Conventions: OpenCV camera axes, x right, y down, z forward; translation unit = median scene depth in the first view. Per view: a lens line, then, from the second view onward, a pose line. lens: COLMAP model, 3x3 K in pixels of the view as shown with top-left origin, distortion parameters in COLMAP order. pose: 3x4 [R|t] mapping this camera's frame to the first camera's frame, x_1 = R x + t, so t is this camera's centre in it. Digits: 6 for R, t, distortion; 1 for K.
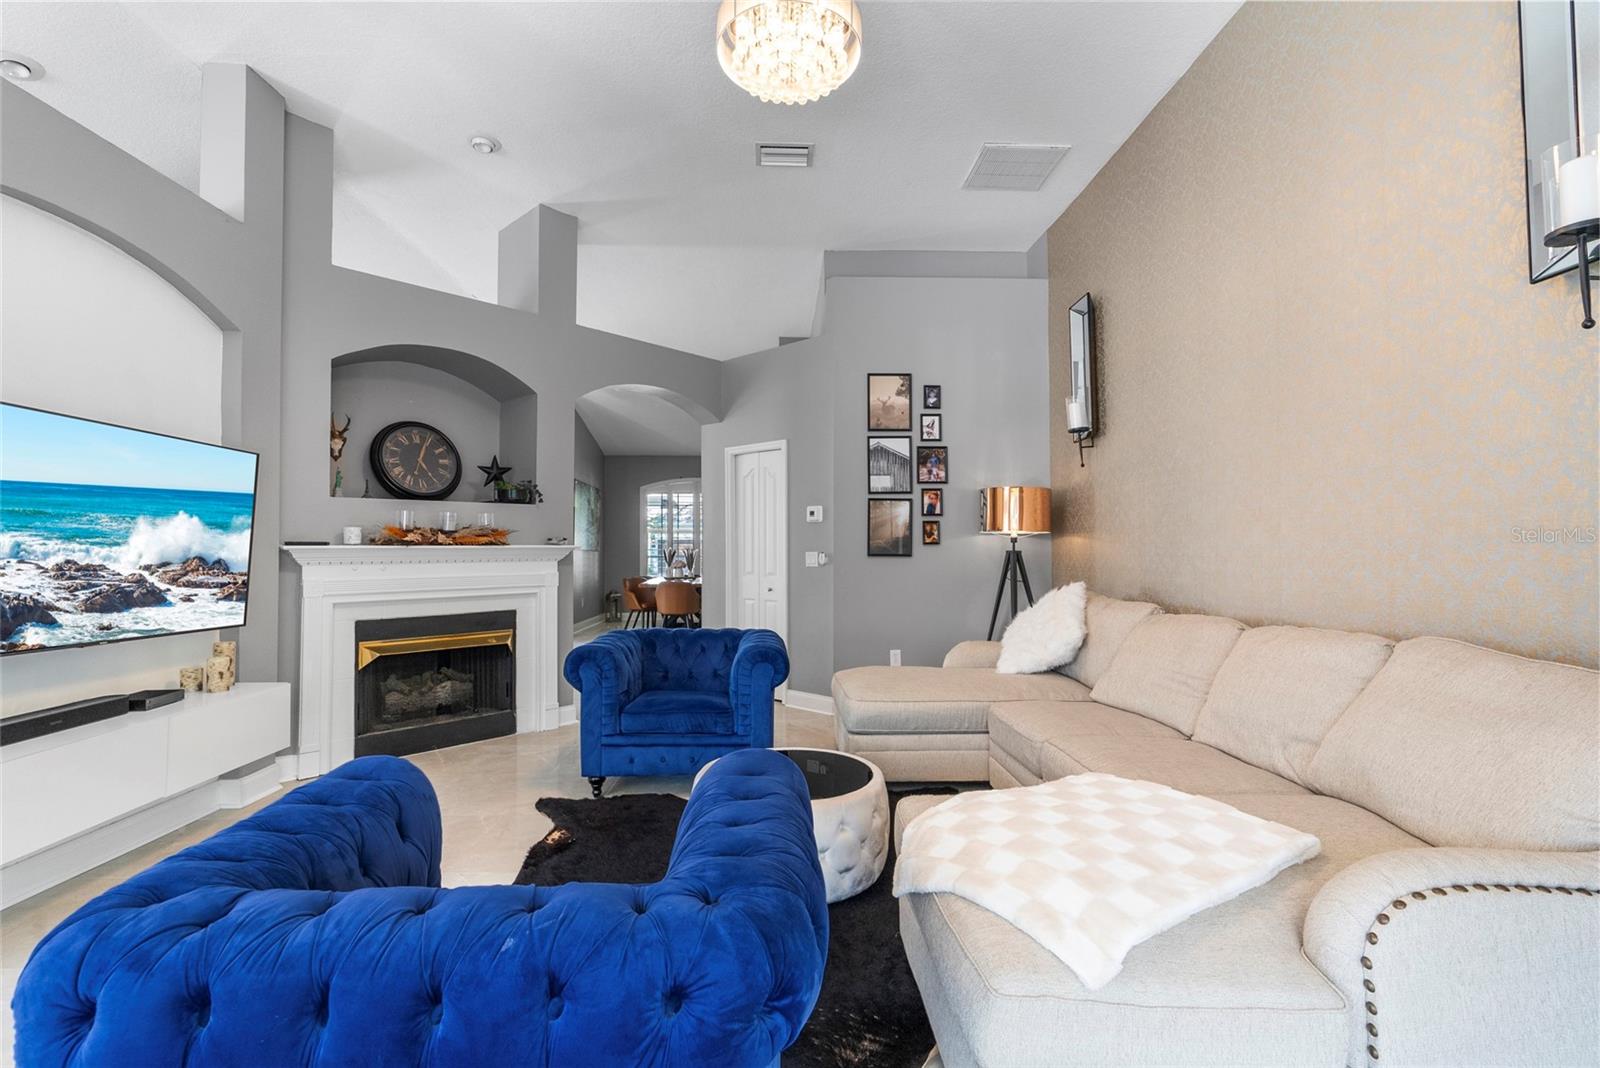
lens RADIAL K [[723.1, 0, 800.0], [0, 723.1, 534.0], [0, 0, 1]] dist [-0.009757, 0.005227]
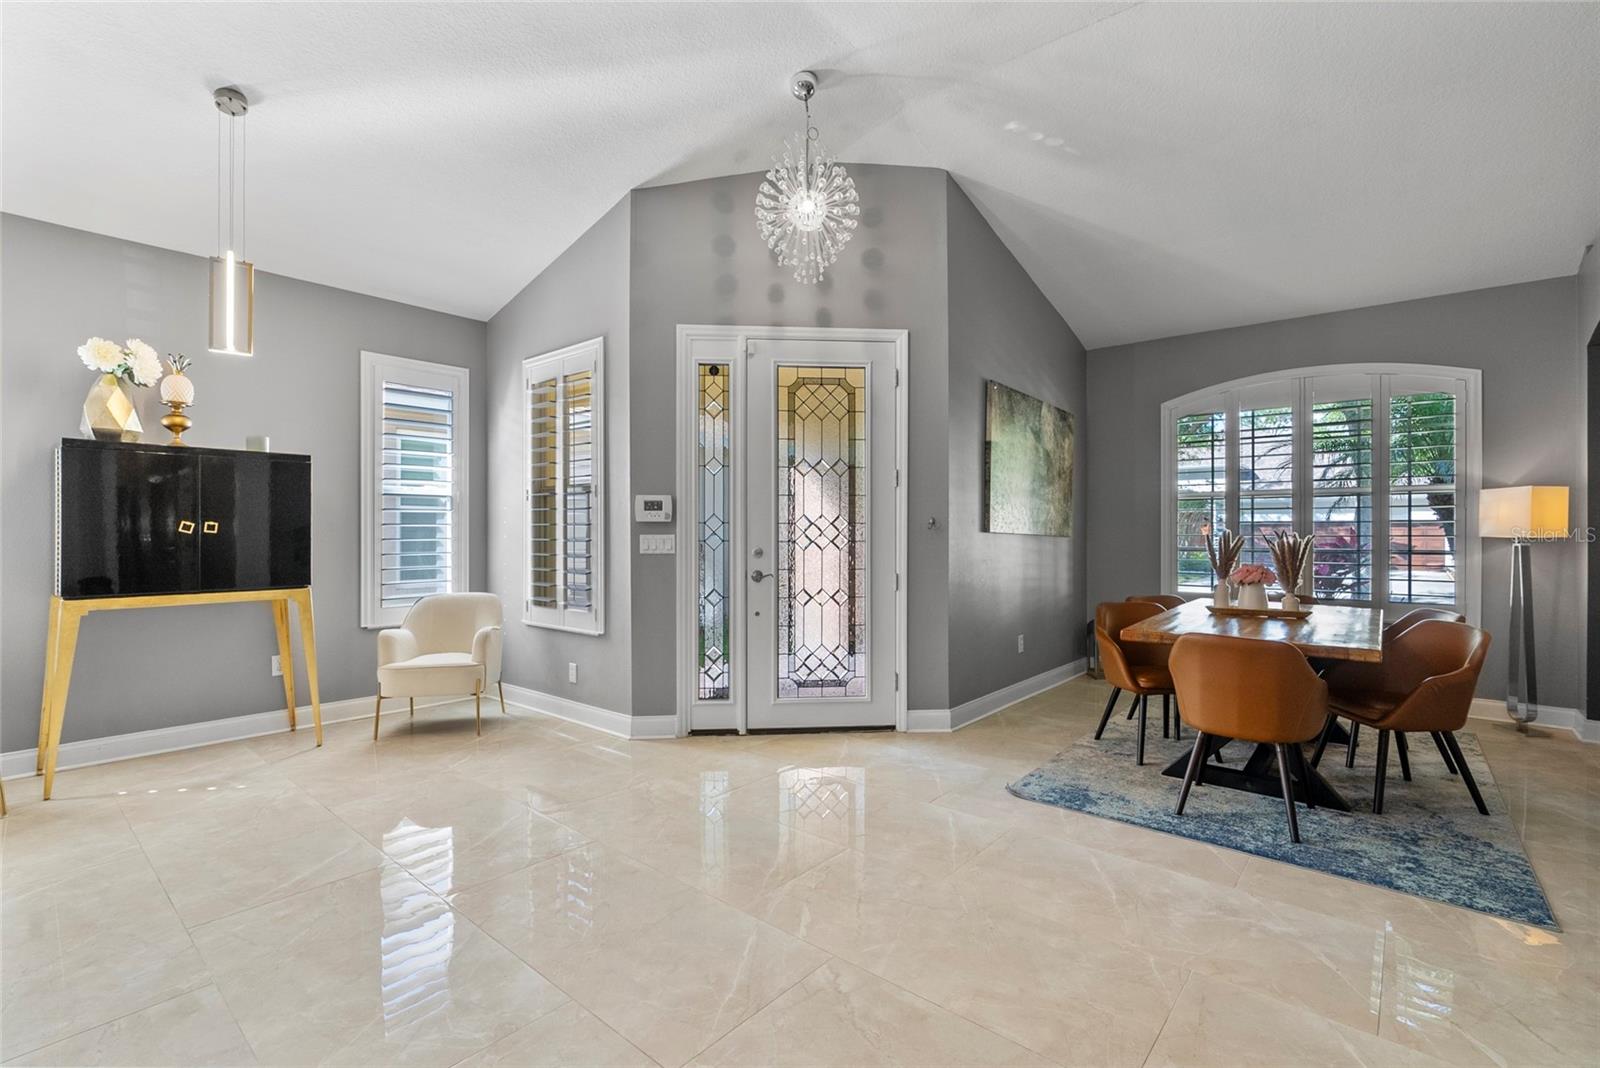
lens RADIAL K [[723.1, 0, 800.0], [0, 723.1, 534.0], [0, 0, 1]] dist [-0.009757, 0.005227]
pose [[0.745708, 0.008863, -0.666214, -0.086798], [-0.001866, 0.999935, 0.011215, 0.015356], [0.666271, -0.007120, 0.745676, 0.524593]]
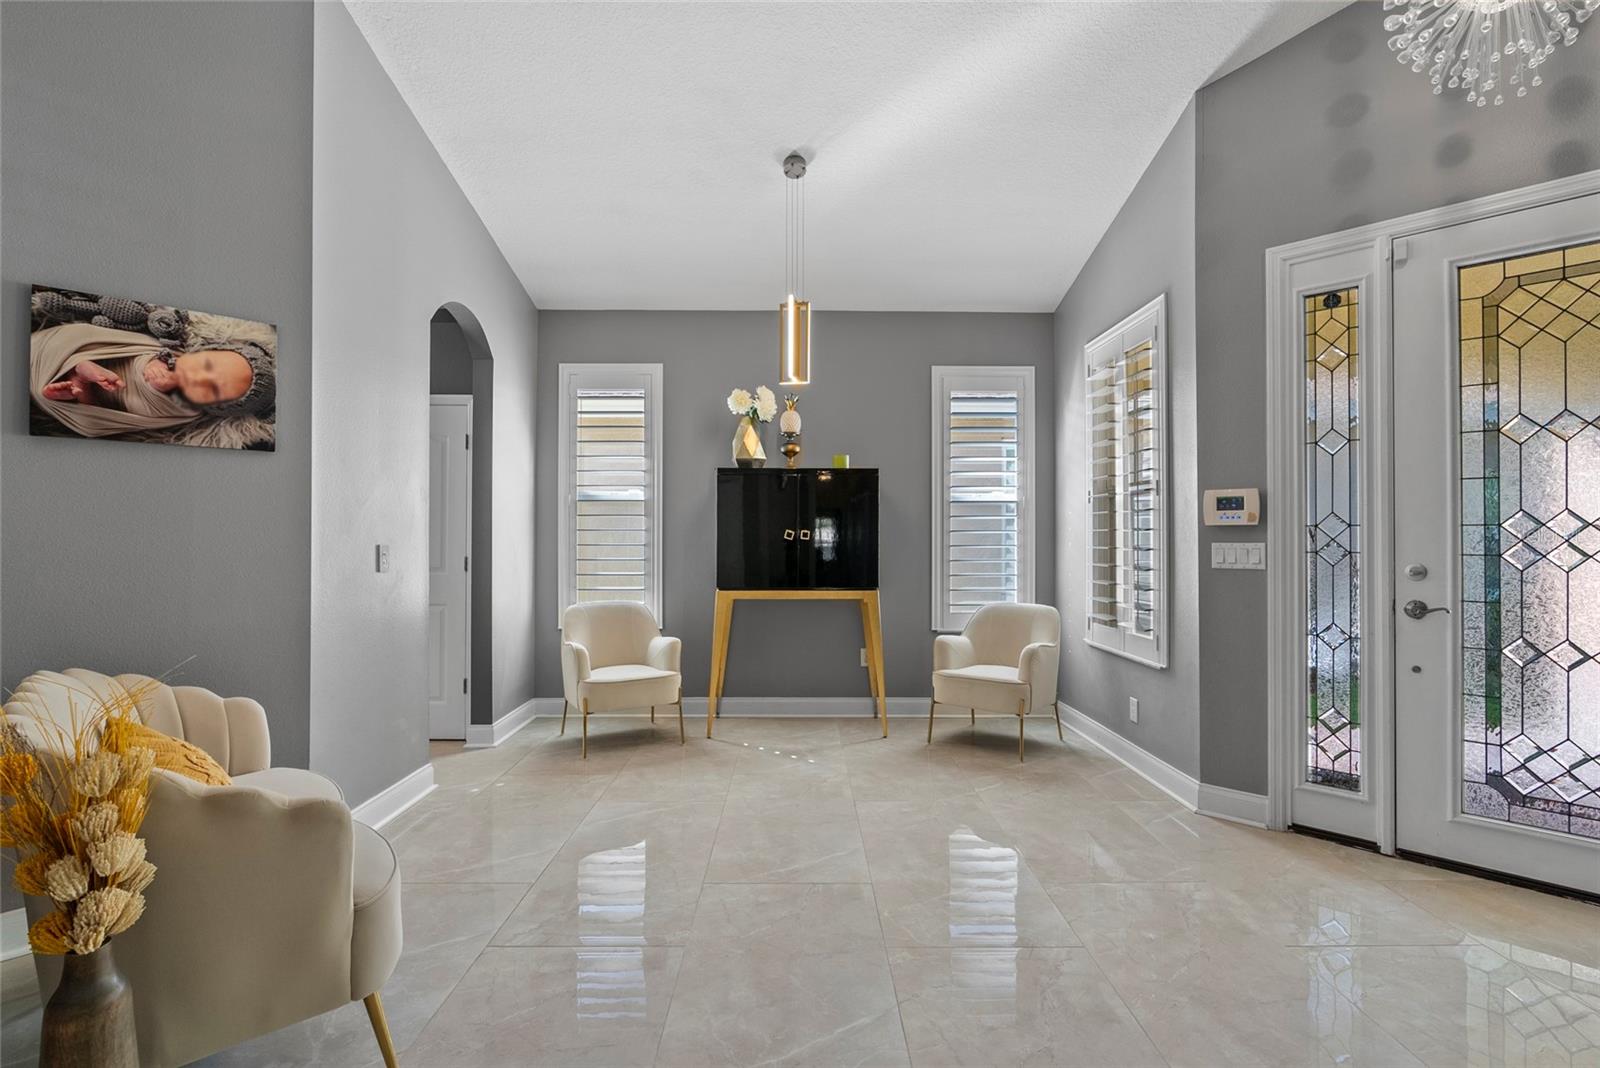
lens RADIAL K [[723.1, 0, 800.0], [0, 723.1, 534.0], [0, 0, 1]] dist [-0.009757, 0.005227]
pose [[-0.016751, 0.000850, -0.999859, -0.113536], [0.004441, 0.999990, 0.000776, 0.015736], [0.999850, -0.004427, -0.016754, 0.590183]]
